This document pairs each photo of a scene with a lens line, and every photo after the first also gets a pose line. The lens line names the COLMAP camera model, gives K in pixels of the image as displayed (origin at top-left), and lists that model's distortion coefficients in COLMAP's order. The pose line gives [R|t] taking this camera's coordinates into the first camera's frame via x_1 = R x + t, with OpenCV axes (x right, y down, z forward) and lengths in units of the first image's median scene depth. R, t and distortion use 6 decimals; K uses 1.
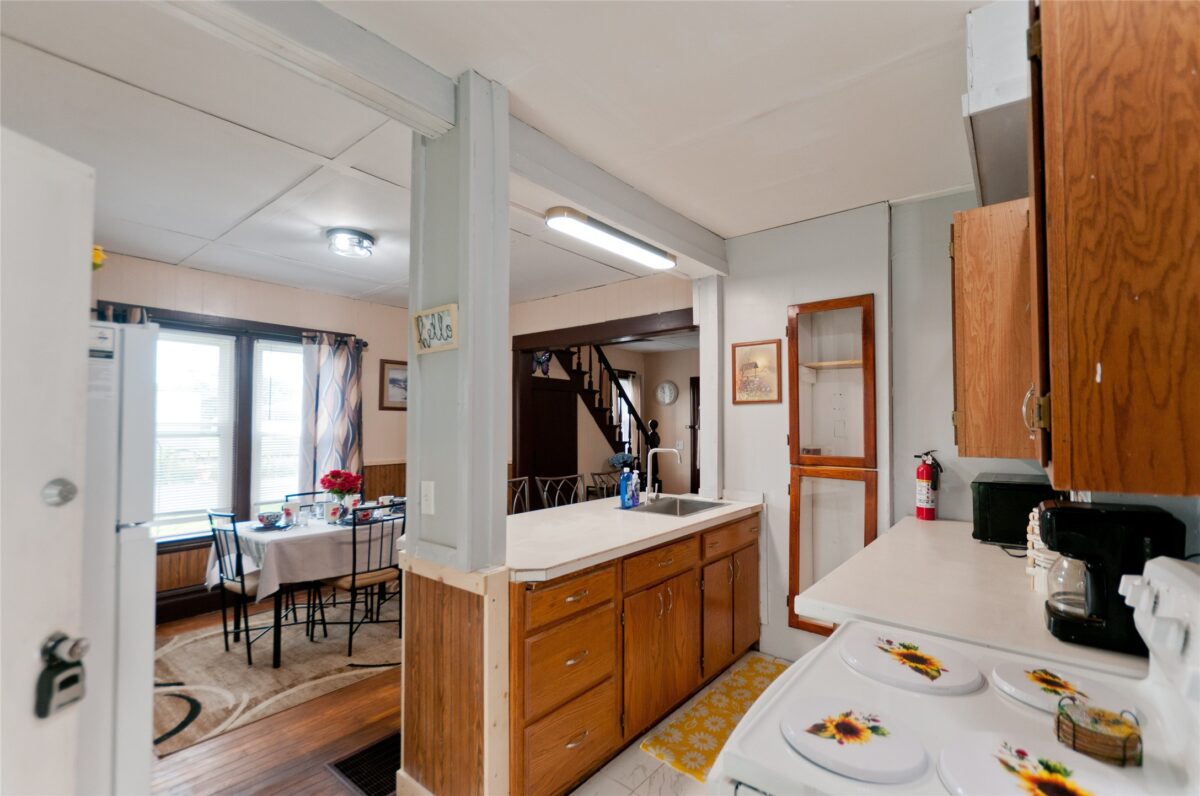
lens RADIAL K [[530.1, 0, 598.7], [0, 530.1, 412.0], [0, 0, 1]] dist [0.016809, -0.006257]
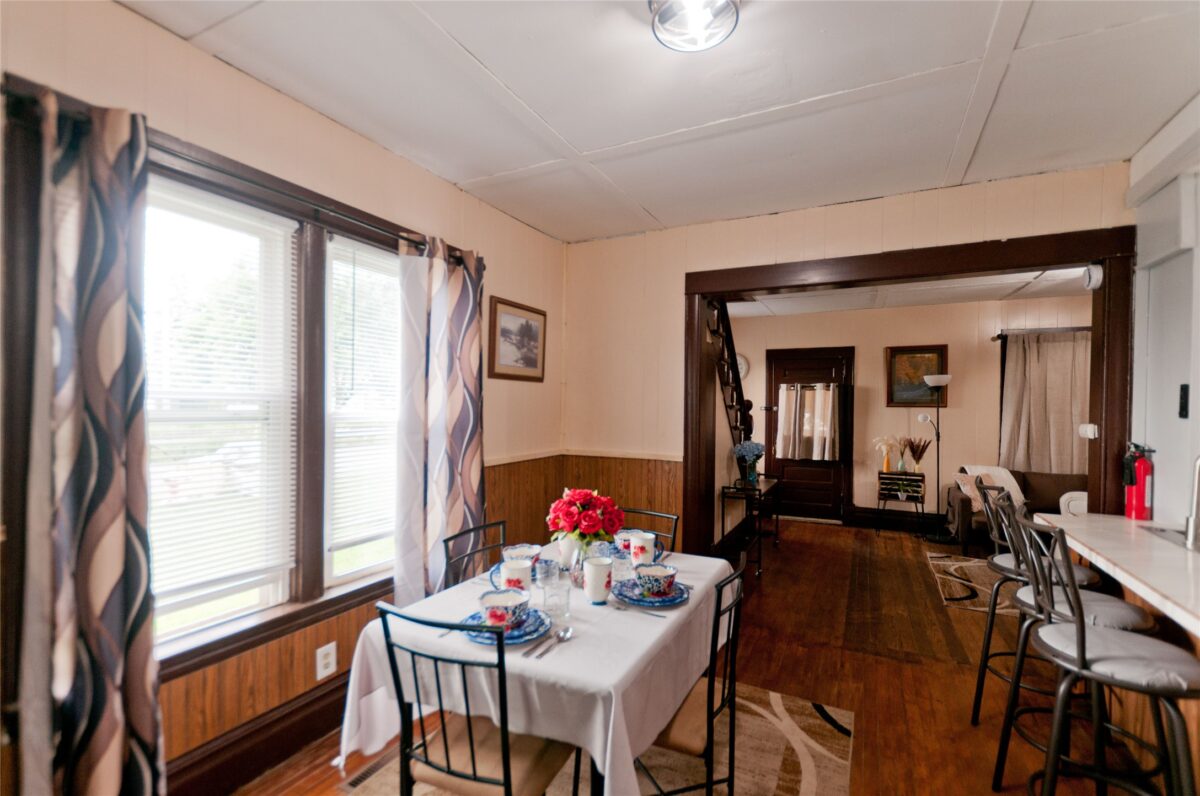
lens RADIAL K [[530.1, 0, 598.7], [0, 530.1, 412.0], [0, 0, 1]] dist [0.016809, -0.006257]
pose [[0.975267, 0.010720, 0.220771, -0.720843], [-0.019932, 0.999019, 0.039542, 0.015893], [-0.220131, -0.042965, 0.974524, 0.621432]]
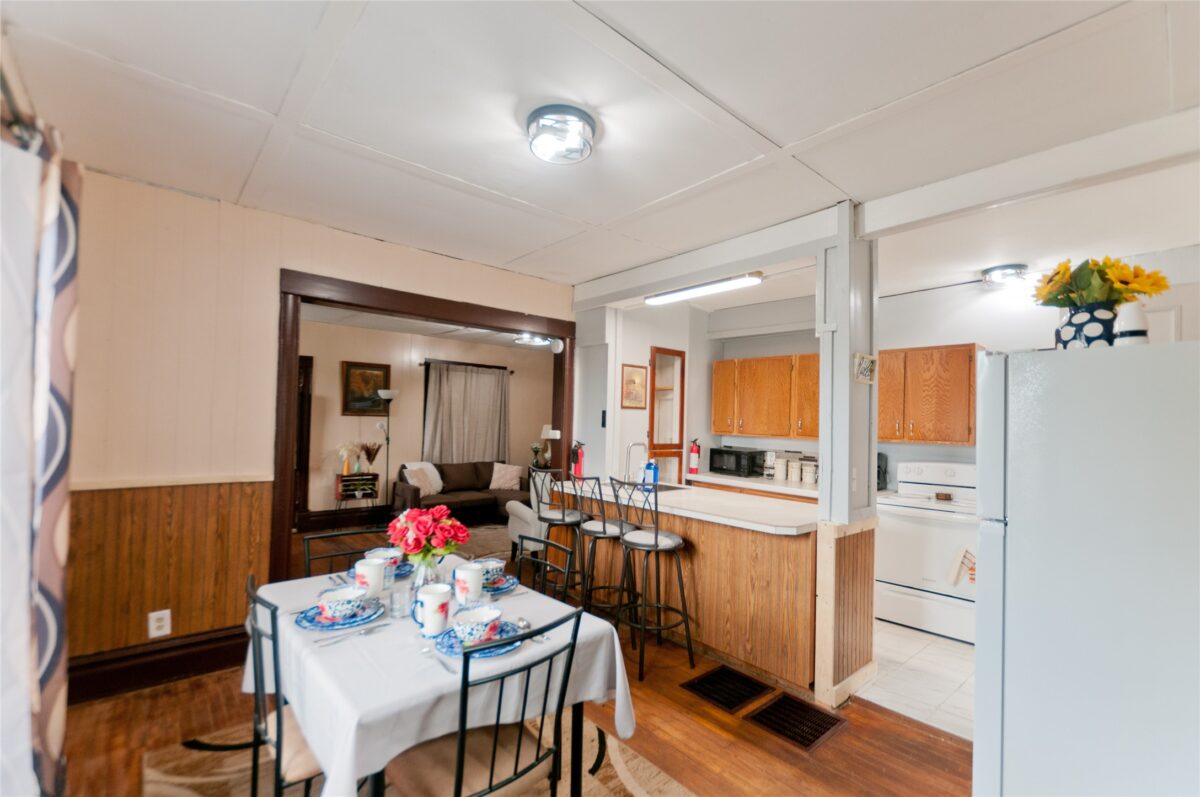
lens RADIAL K [[530.1, 0, 598.7], [0, 530.1, 412.5], [0, 0, 1]] dist [0.016809, -0.006257]
pose [[0.154701, 0.020673, 0.987745, -1.164533], [-0.050275, 0.998650, -0.013027, 0.017249], [-0.986681, -0.047644, 0.155531, 0.911102]]
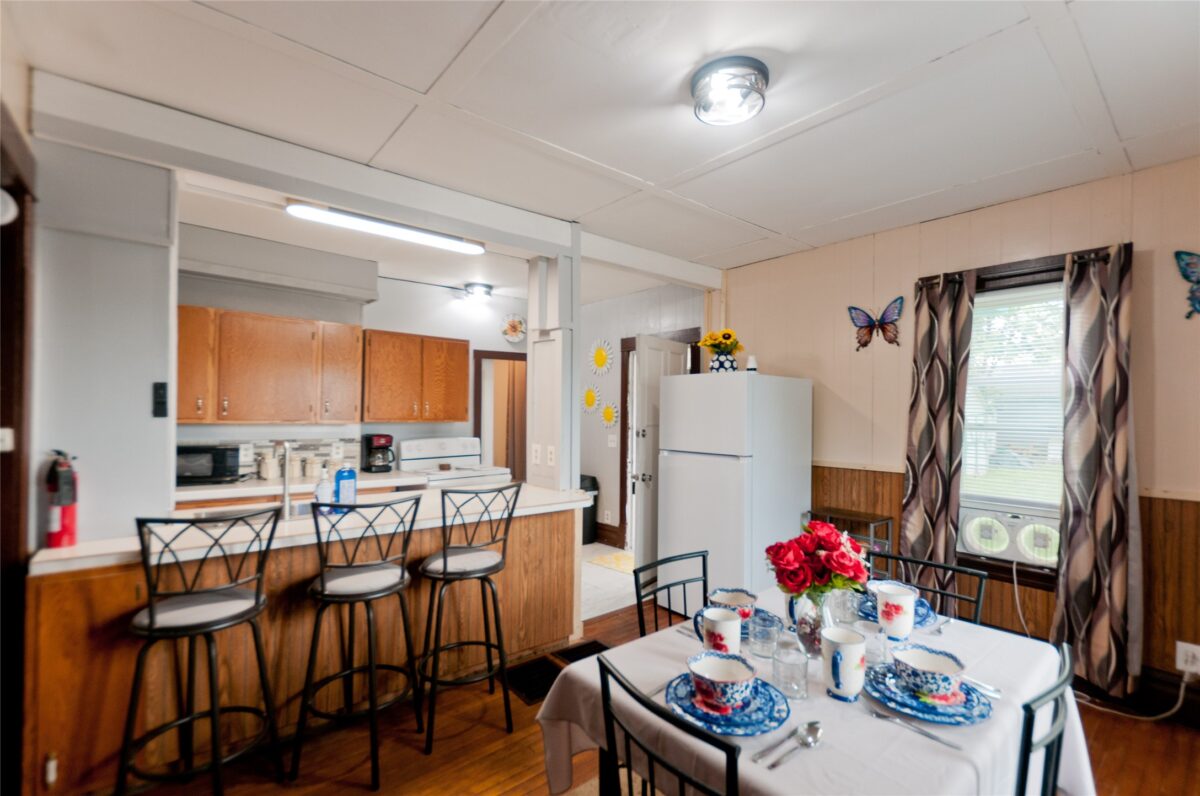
lens RADIAL K [[536.0, 0, 605.0], [0, 536.0, 414.7], [0, 0, 1]] dist [0.012722, -0.000249]
pose [[-0.985170, -0.010958, 0.171231, -0.459246], [-0.014918, 0.999650, -0.021855, 0.040762], [-0.170931, -0.024085, -0.984989, 1.719476]]
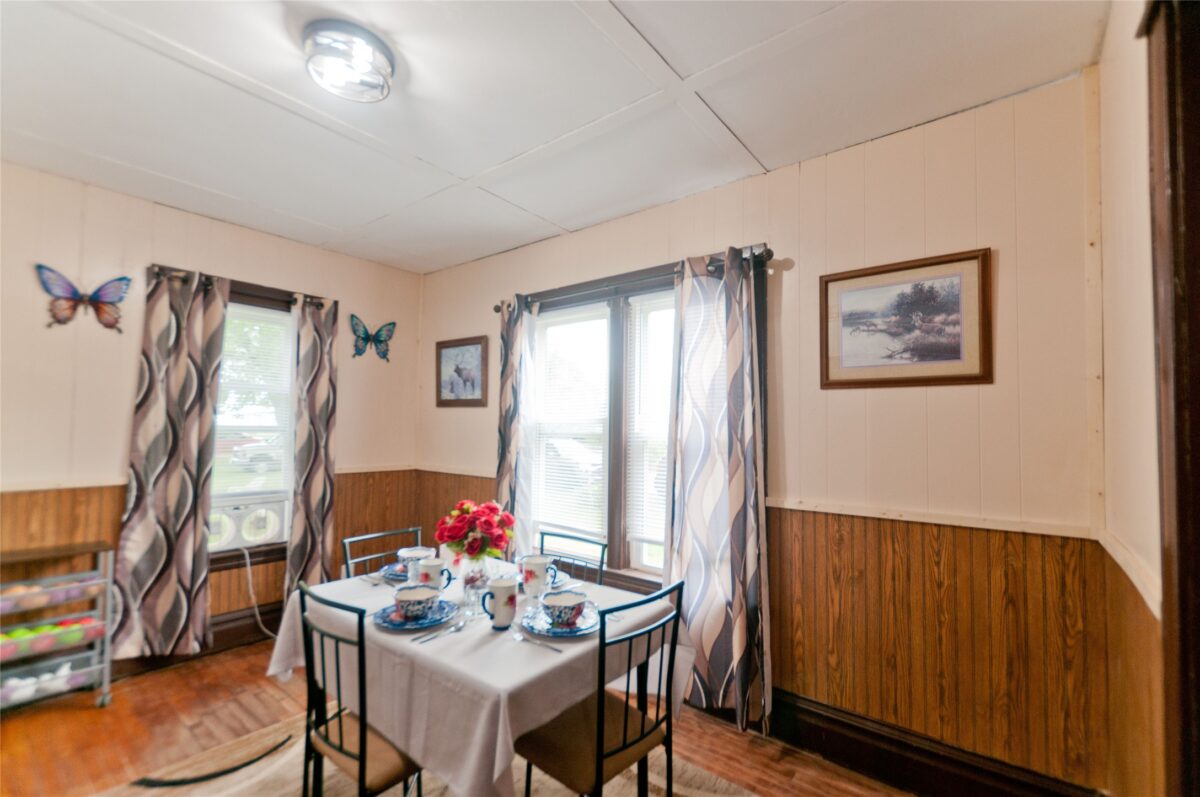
lens RADIAL K [[530.1, 0, 598.7], [0, 530.1, 412.5], [0, 0, 1]] dist [0.016809, -0.006257]
pose [[0.035191, -0.035874, -0.998737, 0.048453], [0.017154, 0.999230, -0.035287, 0.048943], [0.999233, -0.015891, 0.035780, 1.348103]]
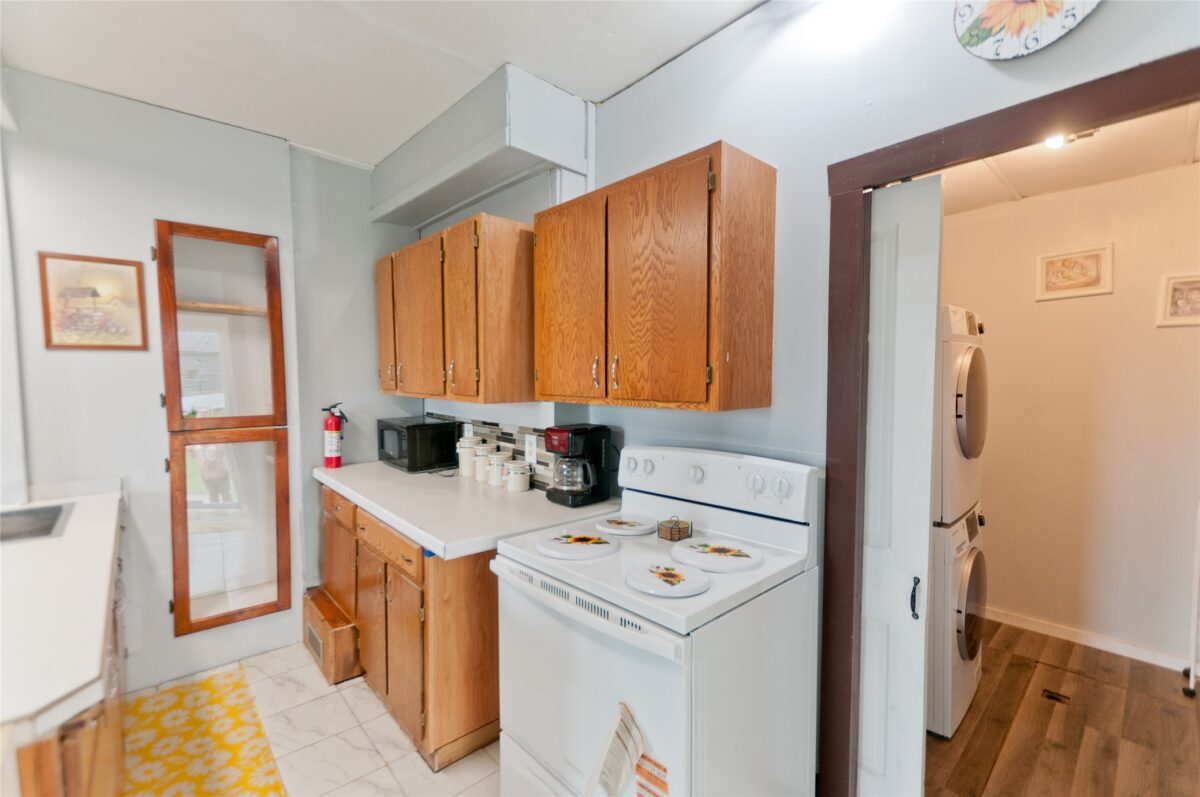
lens RADIAL K [[530.1, 0, 598.7], [0, 530.1, 412.5], [0, 0, 1]] dist [0.016809, -0.006257]
pose [[0.159395, -0.071867, 0.984595, -0.297026], [-0.020036, 0.996906, 0.076009, -0.000601], [-0.987011, -0.031843, 0.157462, 0.266600]]
